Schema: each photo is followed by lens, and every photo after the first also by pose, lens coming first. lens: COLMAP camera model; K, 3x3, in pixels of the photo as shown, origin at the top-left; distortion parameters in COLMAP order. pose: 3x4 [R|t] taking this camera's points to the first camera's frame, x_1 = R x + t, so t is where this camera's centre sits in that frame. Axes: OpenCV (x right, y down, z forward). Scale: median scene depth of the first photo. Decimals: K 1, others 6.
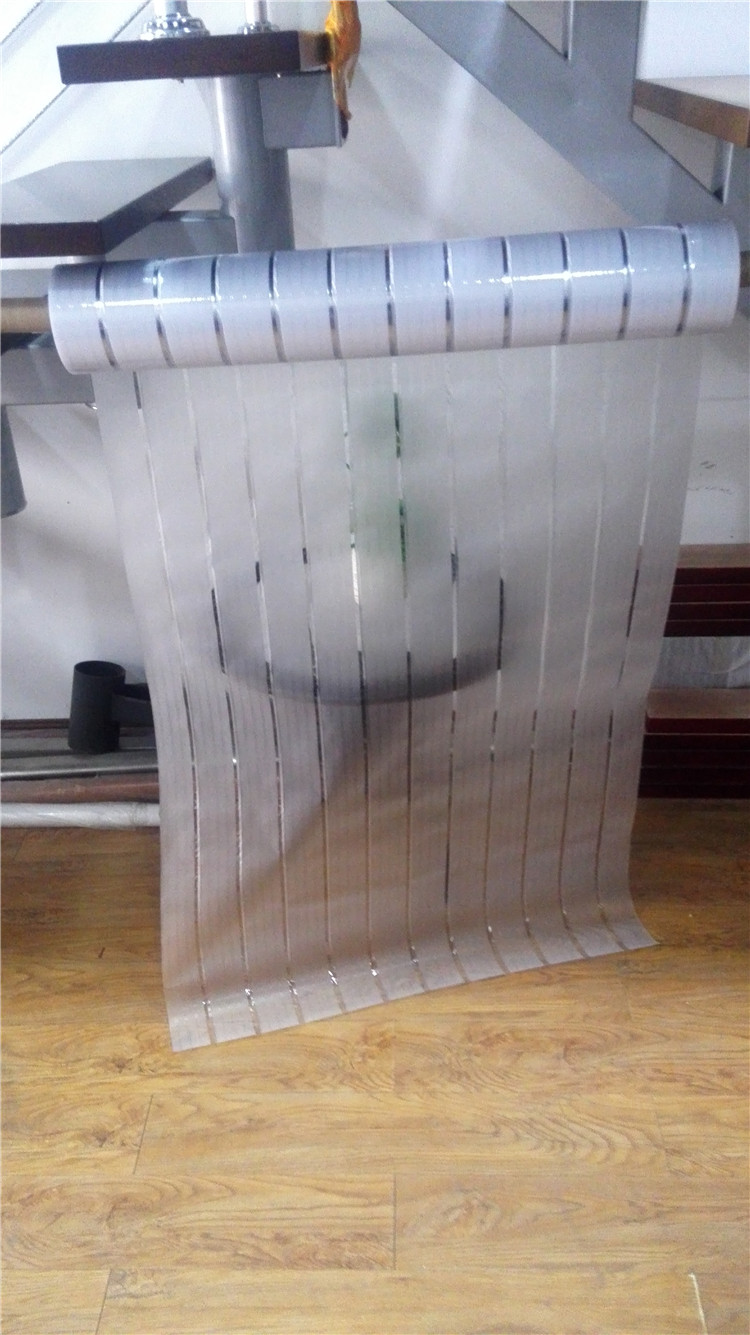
lens RADIAL K [[1088.3, 0, 375.0], [0, 1088.3, 667.5], [0, 0, 1]] dist [0.103987, -0.175392]
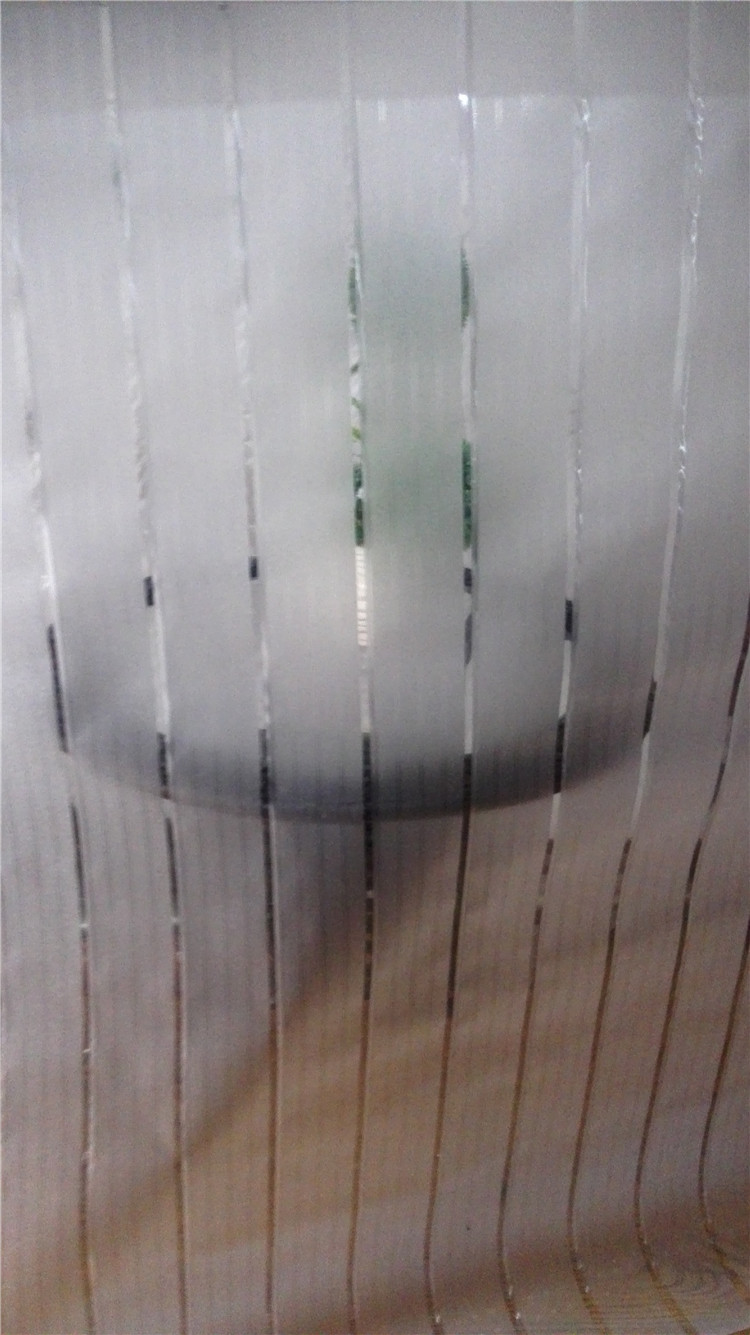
lens RADIAL K [[1088.3, 0, 375.0], [0, 1088.3, 667.5], [0, 0, 1]] dist [0.103987, -0.175392]
pose [[0.996233, 0.014921, 0.085418, -0.047040], [-0.004326, 0.992409, -0.122904, 0.025498], [-0.086604, 0.122072, 0.988736, 0.516273]]
